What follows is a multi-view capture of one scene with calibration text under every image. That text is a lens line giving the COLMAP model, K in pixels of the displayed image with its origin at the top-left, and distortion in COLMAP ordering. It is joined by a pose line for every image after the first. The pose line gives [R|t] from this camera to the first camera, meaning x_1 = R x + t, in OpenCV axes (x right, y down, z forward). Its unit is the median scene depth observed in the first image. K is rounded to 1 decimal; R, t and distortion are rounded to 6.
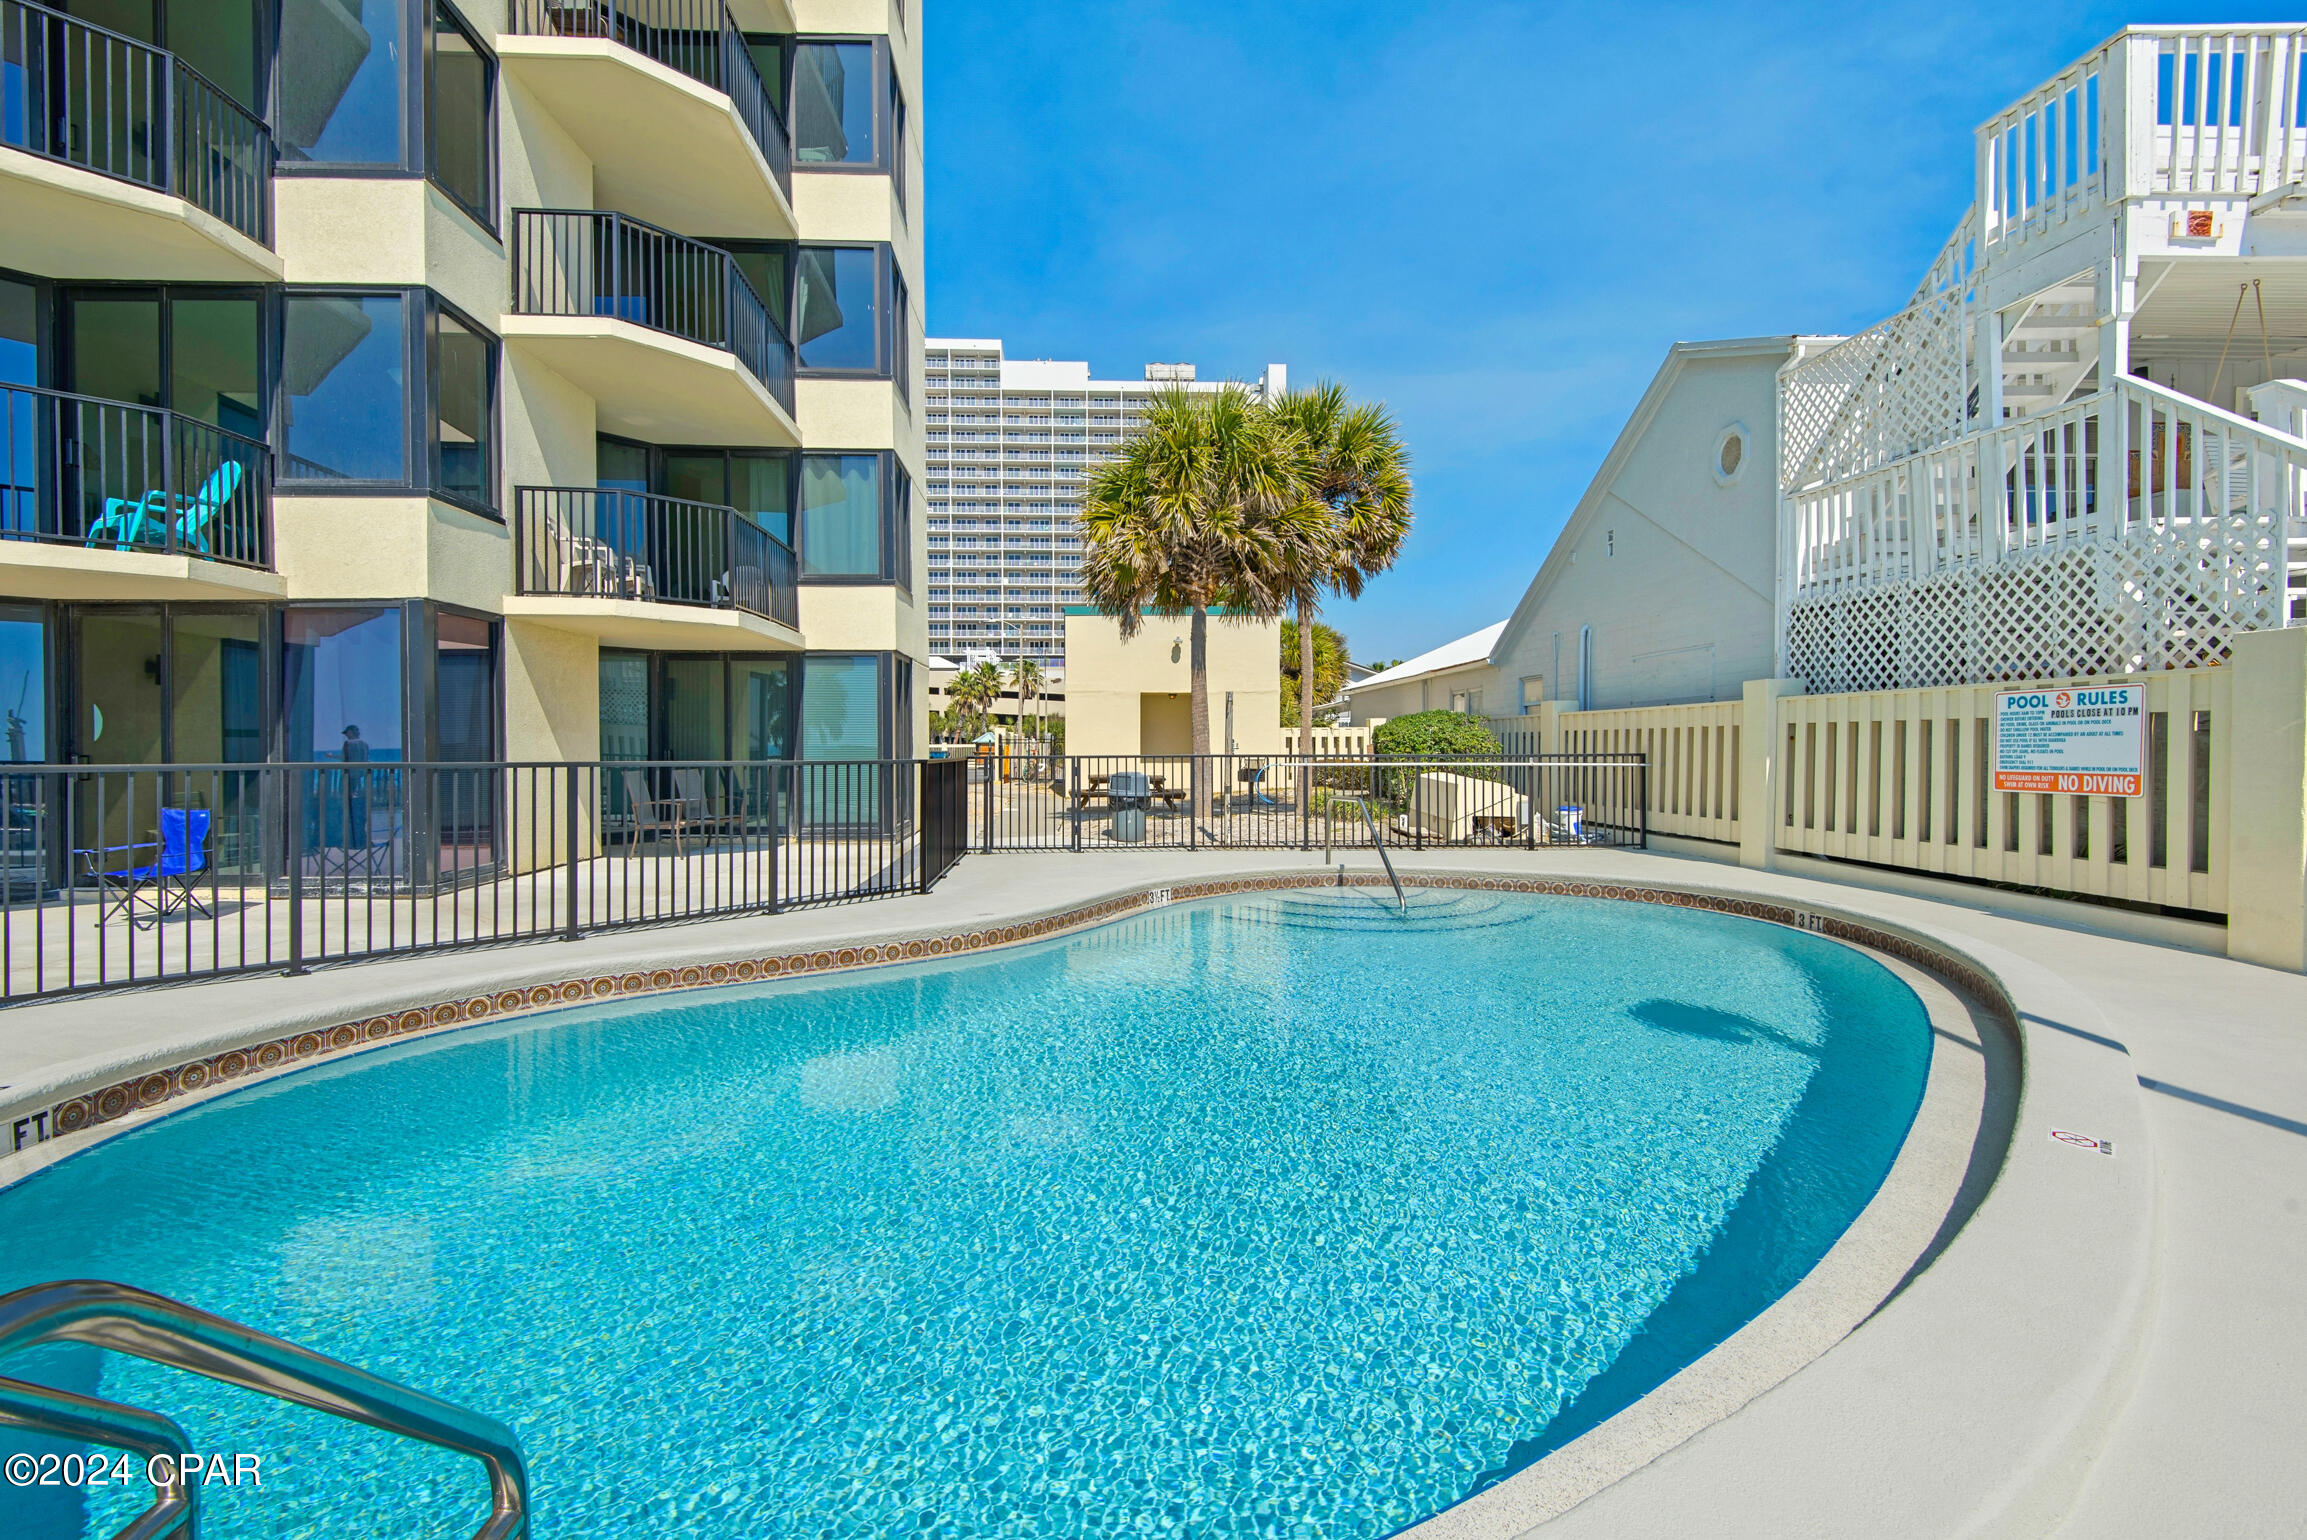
lens RADIAL K [[1132.9, 0, 1155.7], [0, 1132.9, 757.0], [0, 0, 1]] dist [0.095583, -0.023754]
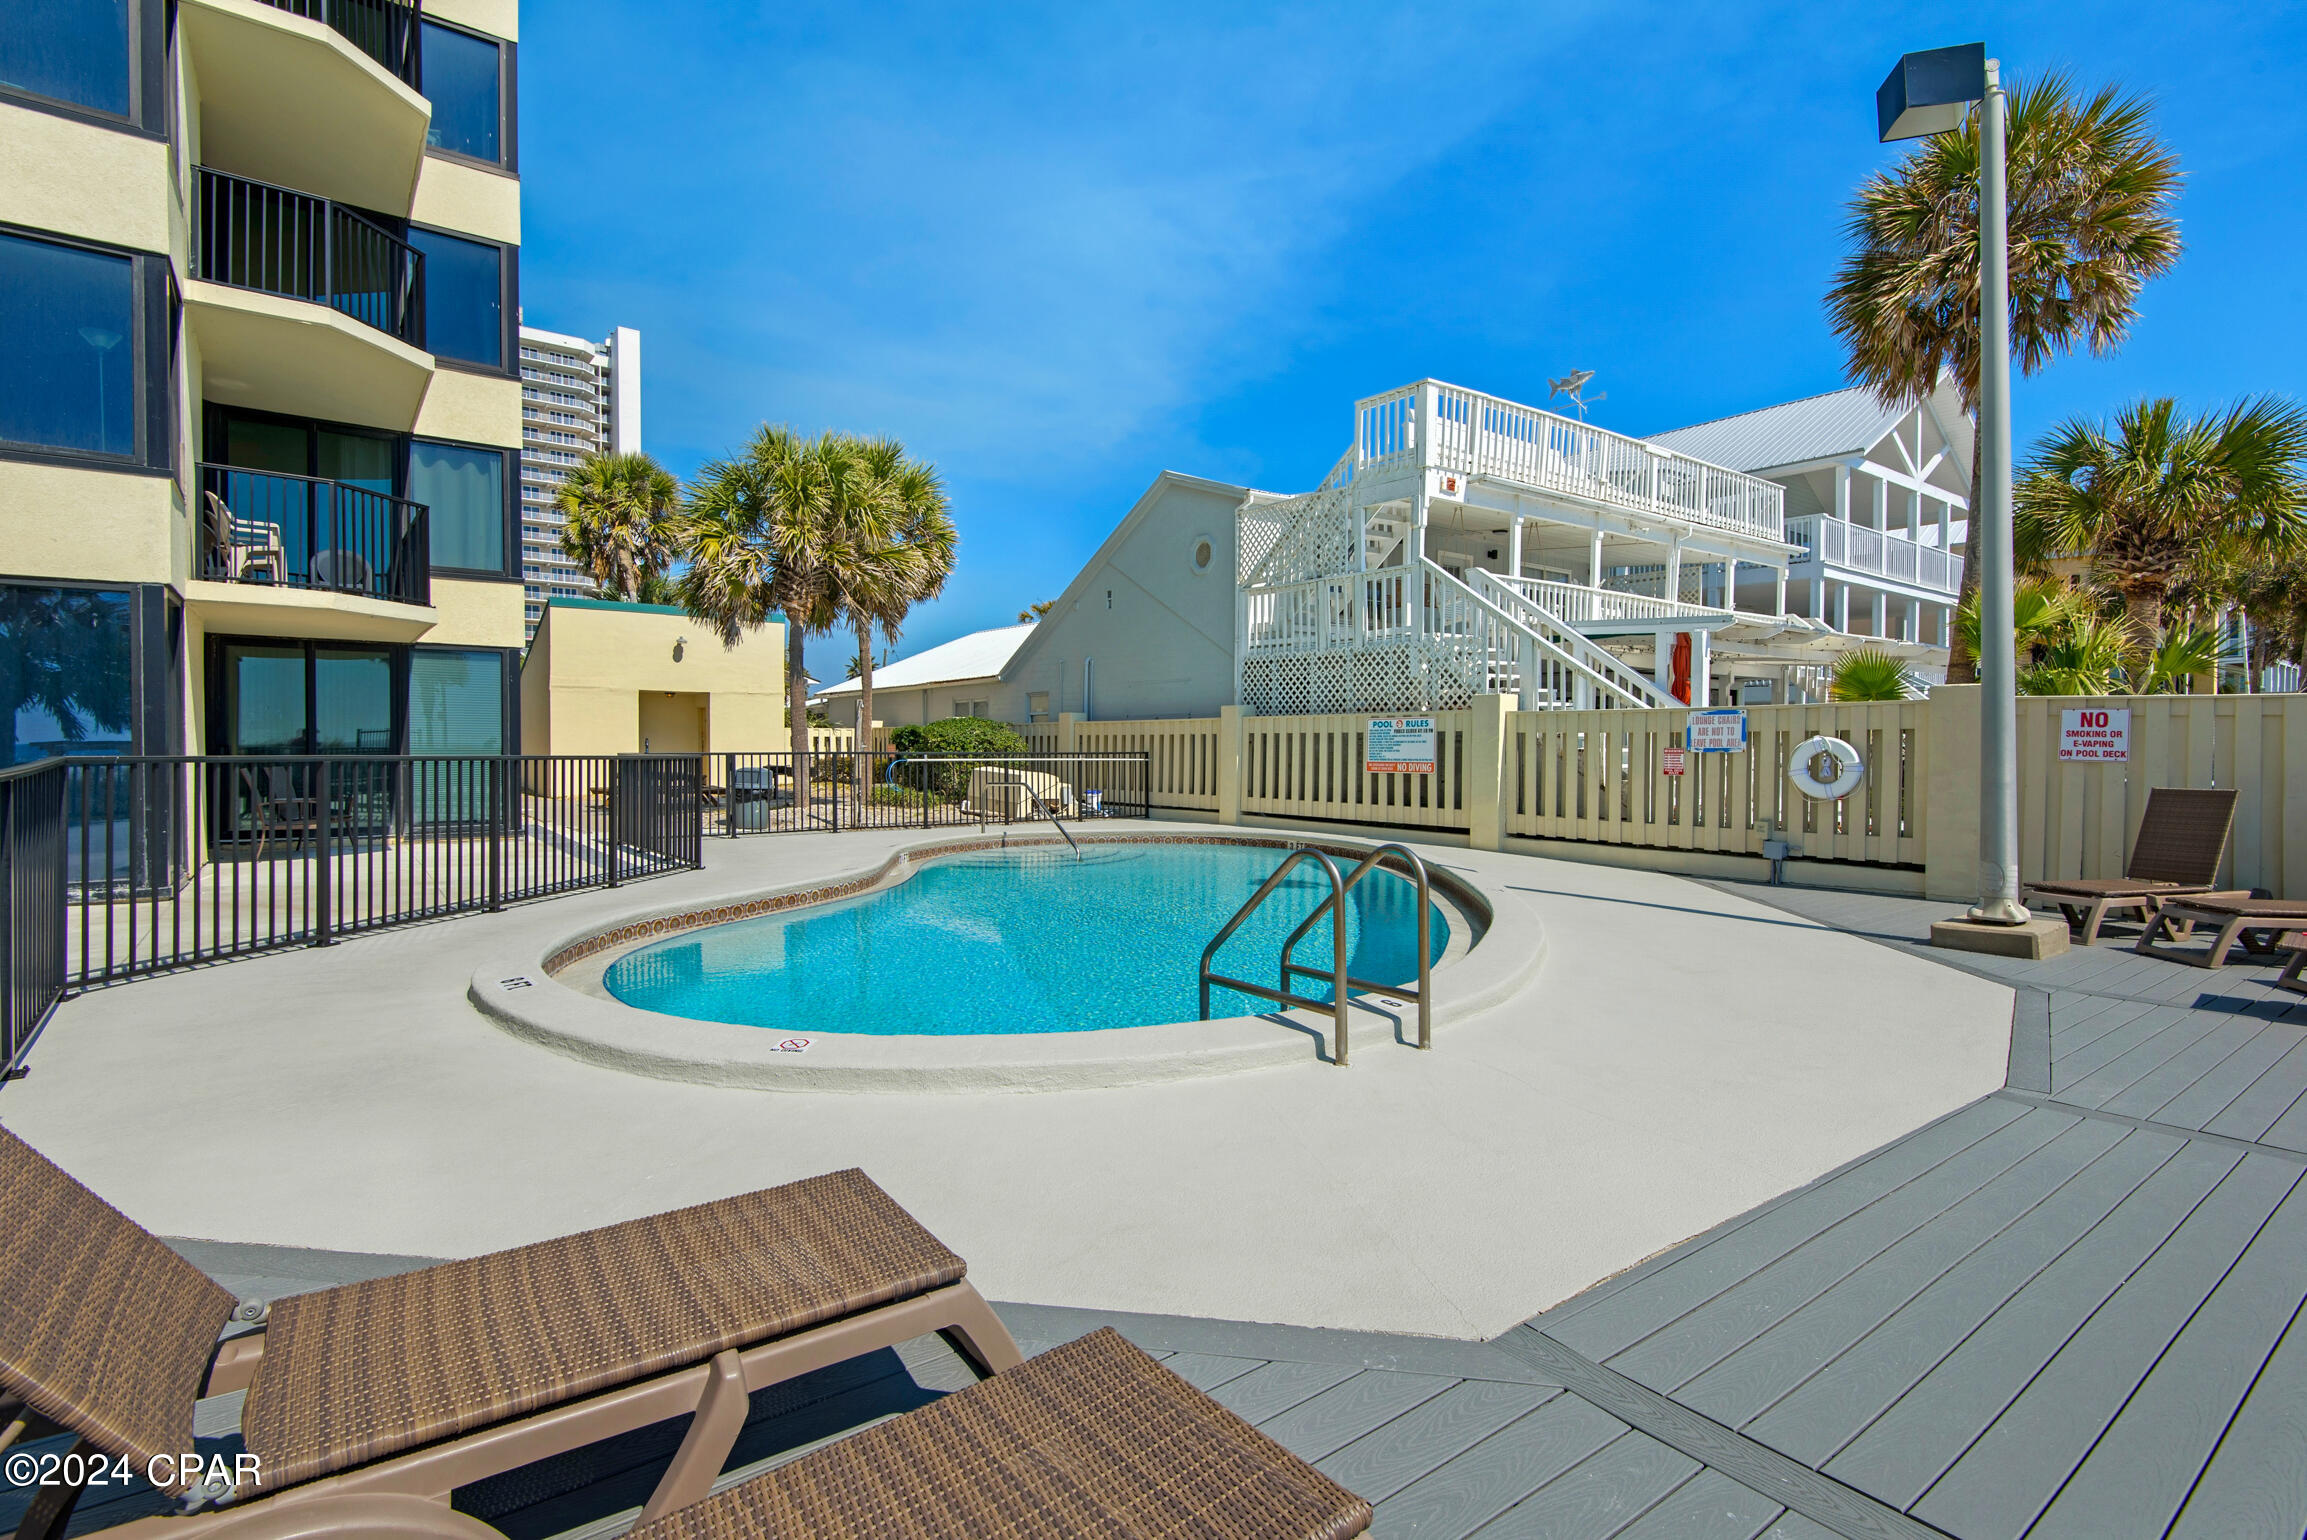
lens RADIAL K [[1106.1, 0, 1153.5], [0, 1106.1, 770.0], [0, 0, 1]] dist [0.213809, -0.000339]
pose [[0.848567, -0.007848, 0.529030, -0.367502], [0.000941, 0.999911, 0.013325, 0.001211], [-0.529088, -0.010809, 0.848498, -0.222669]]
